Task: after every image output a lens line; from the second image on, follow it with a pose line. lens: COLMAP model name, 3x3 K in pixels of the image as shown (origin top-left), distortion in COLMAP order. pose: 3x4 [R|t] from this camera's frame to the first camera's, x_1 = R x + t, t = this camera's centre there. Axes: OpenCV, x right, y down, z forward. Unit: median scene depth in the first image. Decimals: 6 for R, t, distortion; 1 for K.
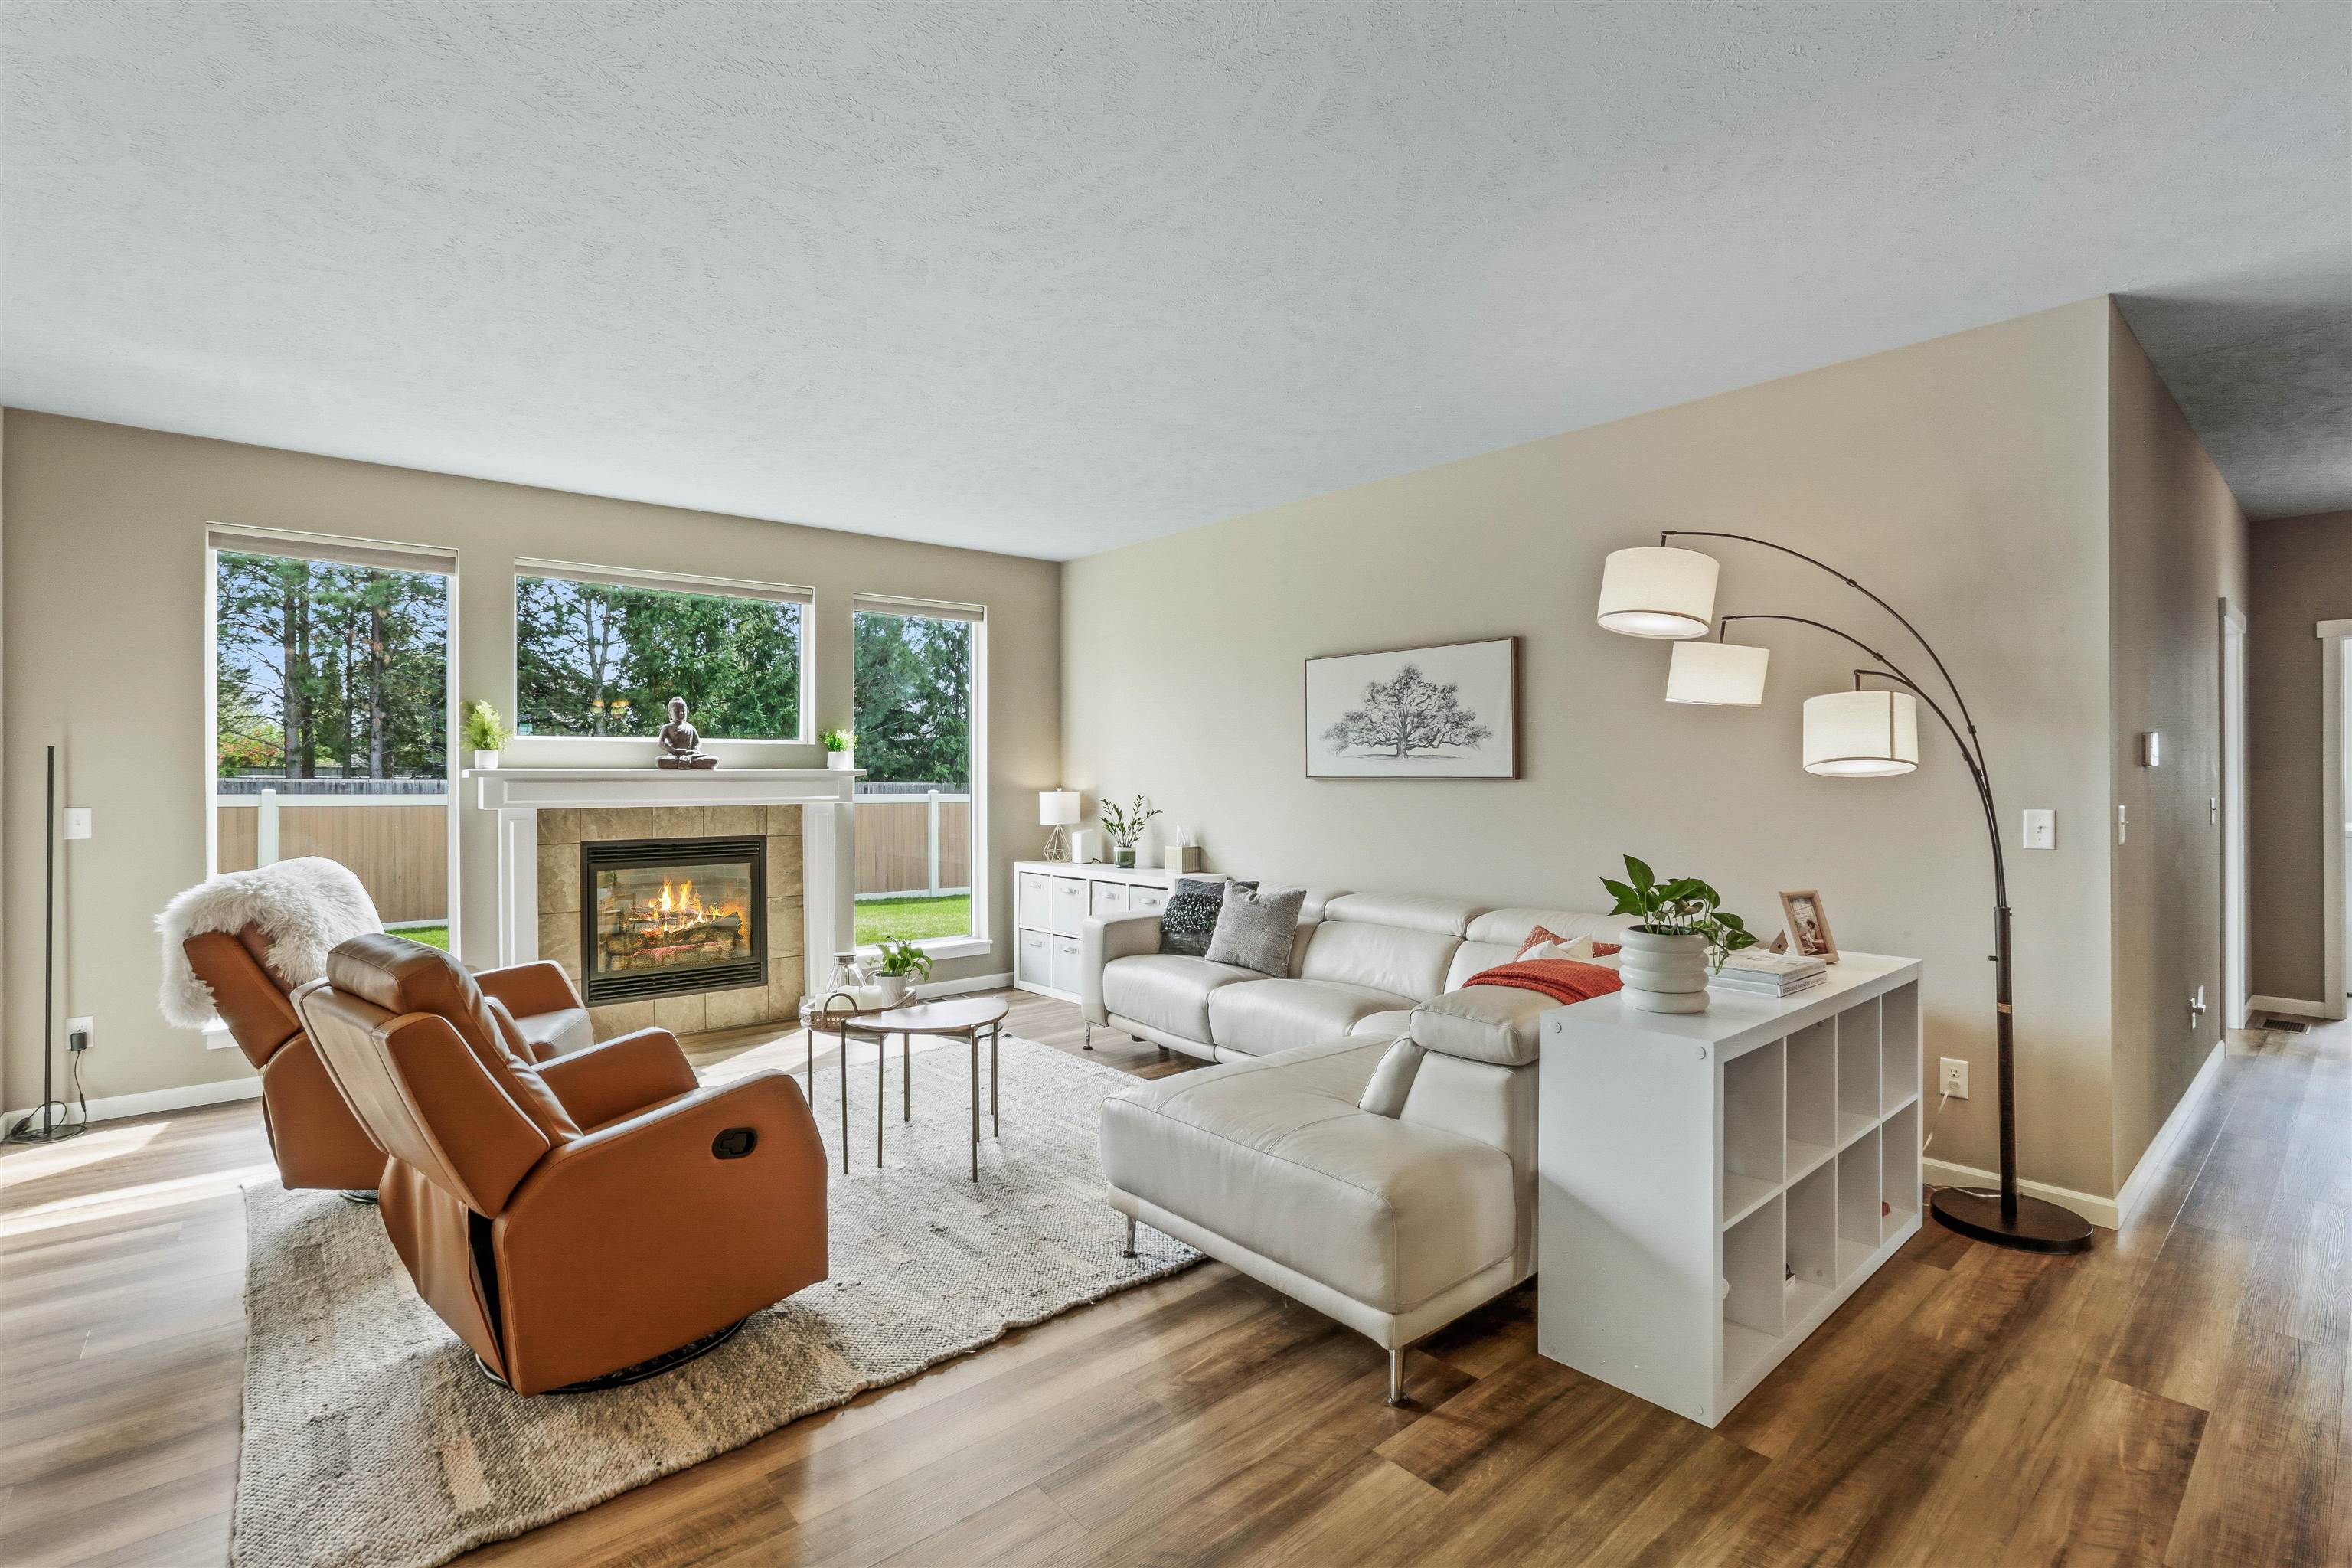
lens RADIAL K [[1082.4, 0, 1181.5], [0, 1082.4, 775.7], [0, 0, 1]] dist [-0.016838, 0.007191]
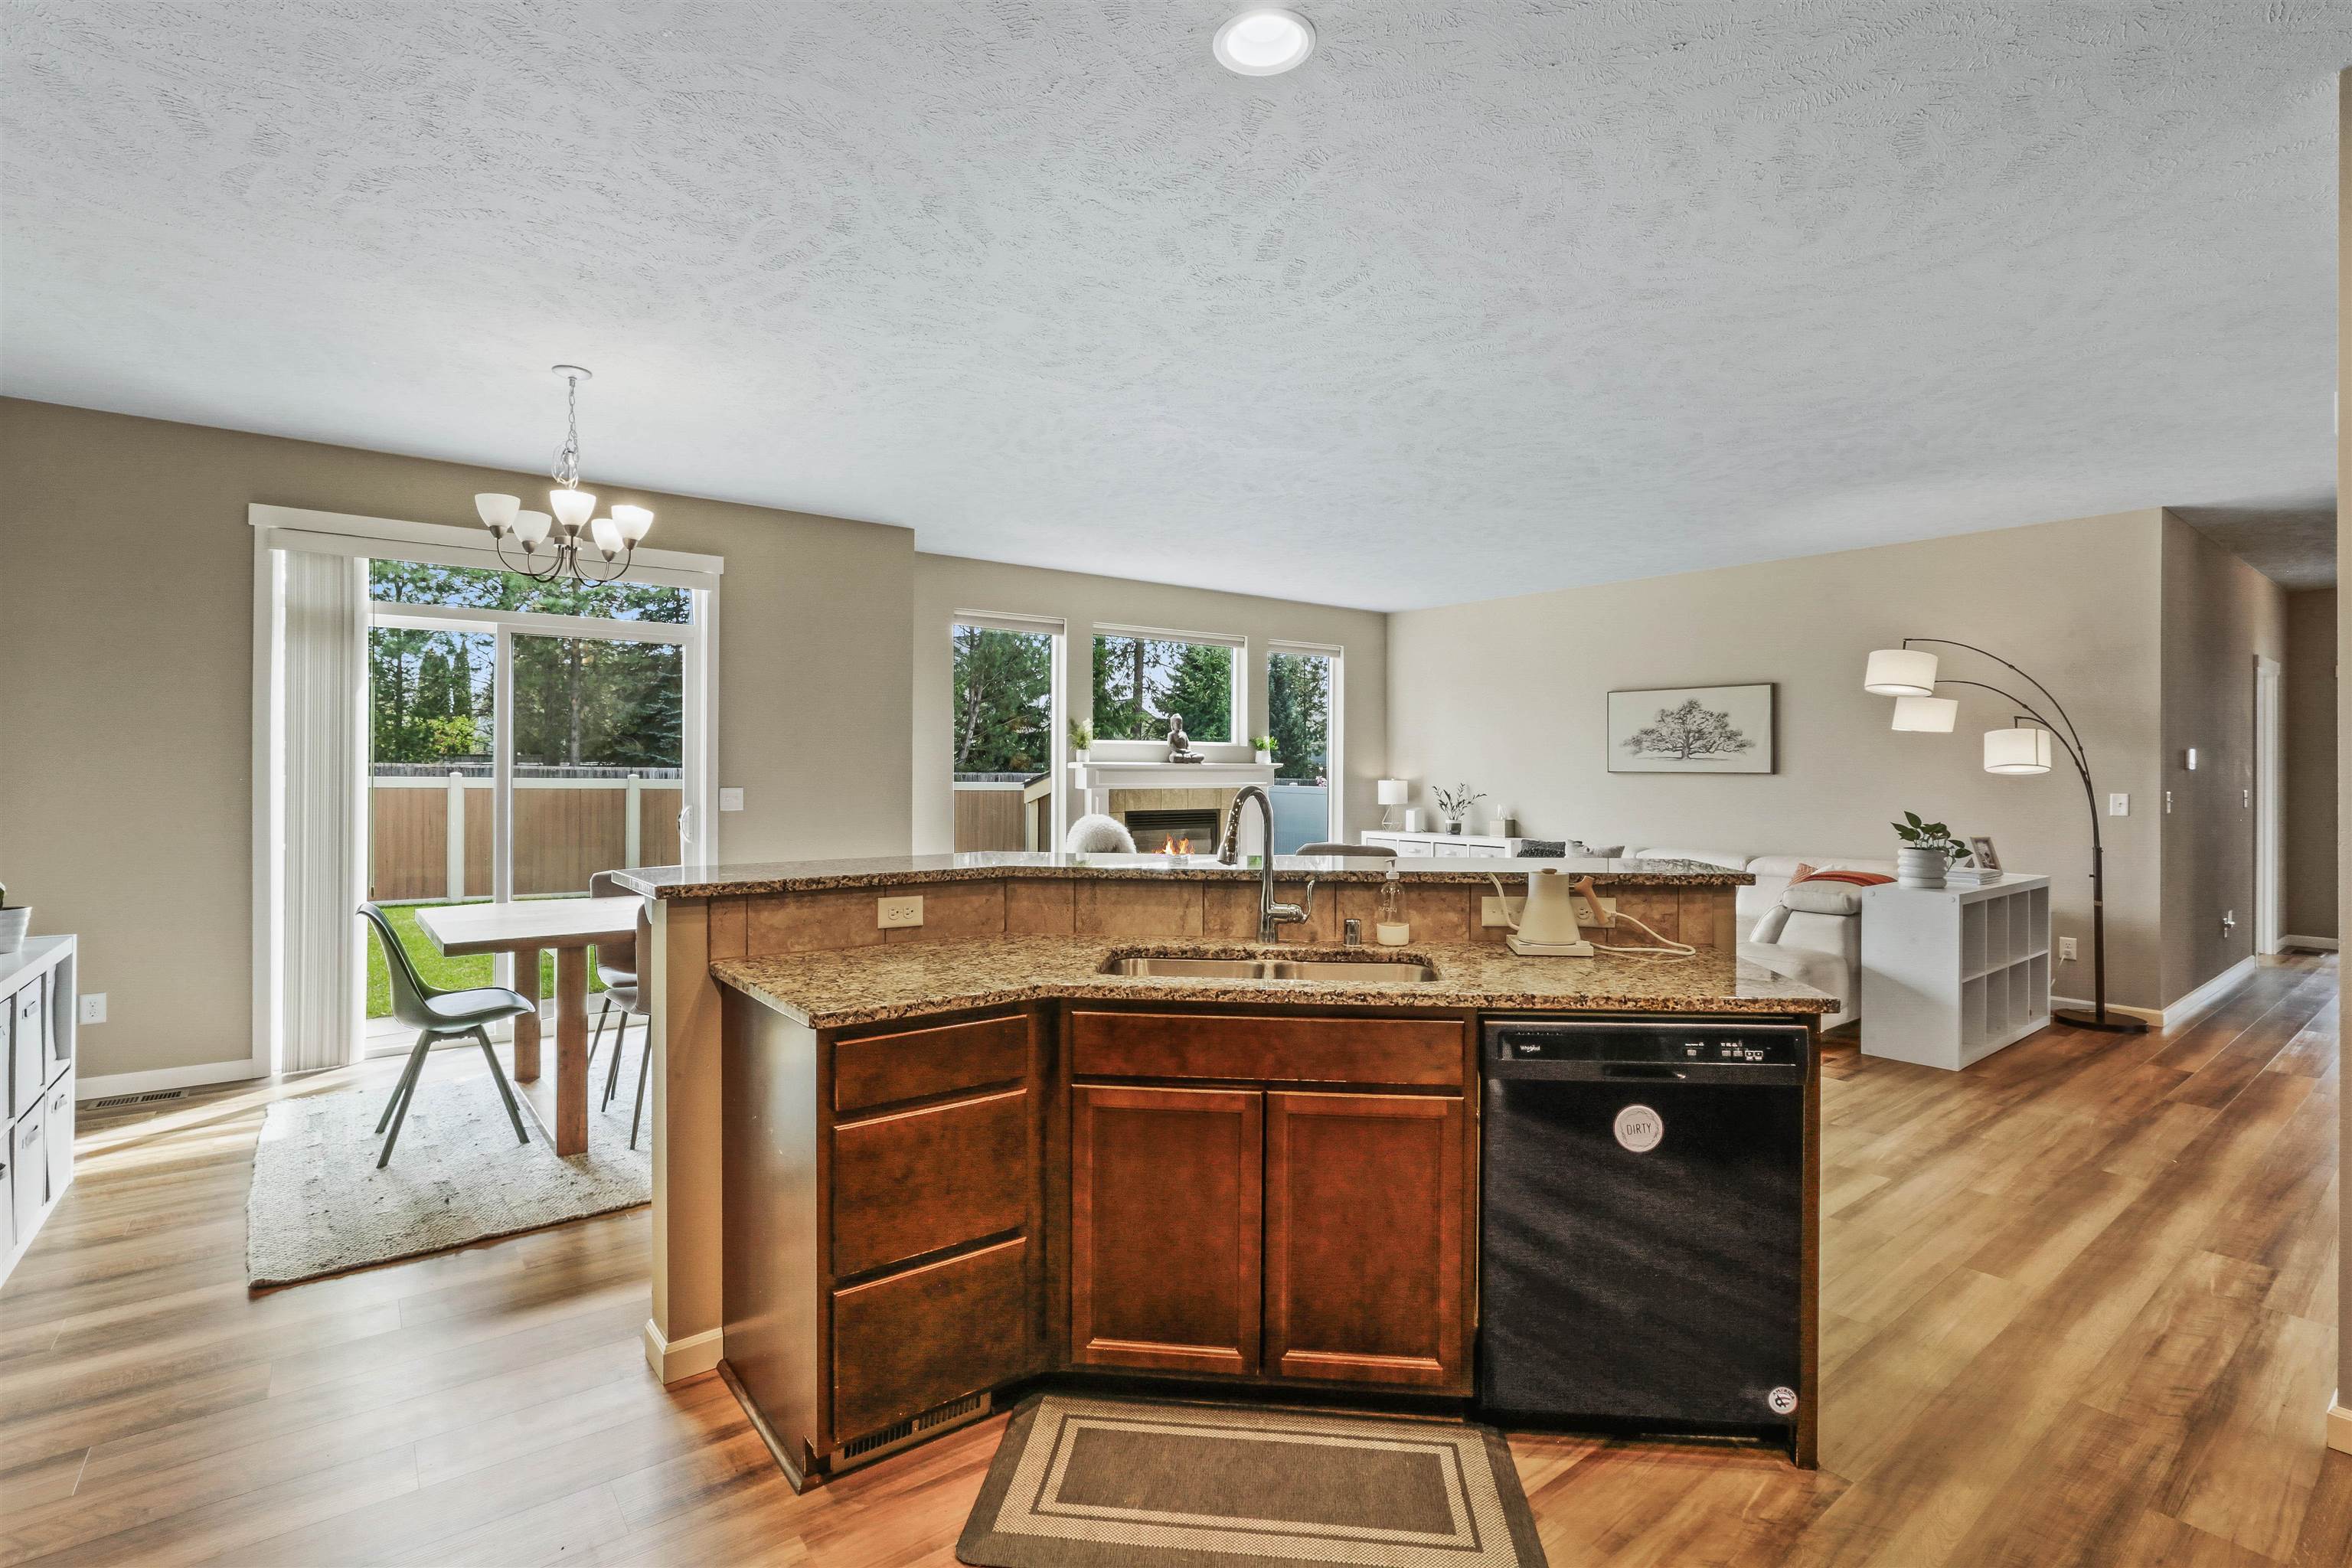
lens RADIAL K [[1082.4, 0, 1182.3], [0, 1082.4, 766.9], [0, 0, 1]] dist [-0.016838, 0.007191]
pose [[0.998417, 0.007671, -0.055712, -0.453575], [-0.007720, 0.999970, -0.000673, 0.000289], [0.055705, 0.001102, 0.998447, -0.598876]]
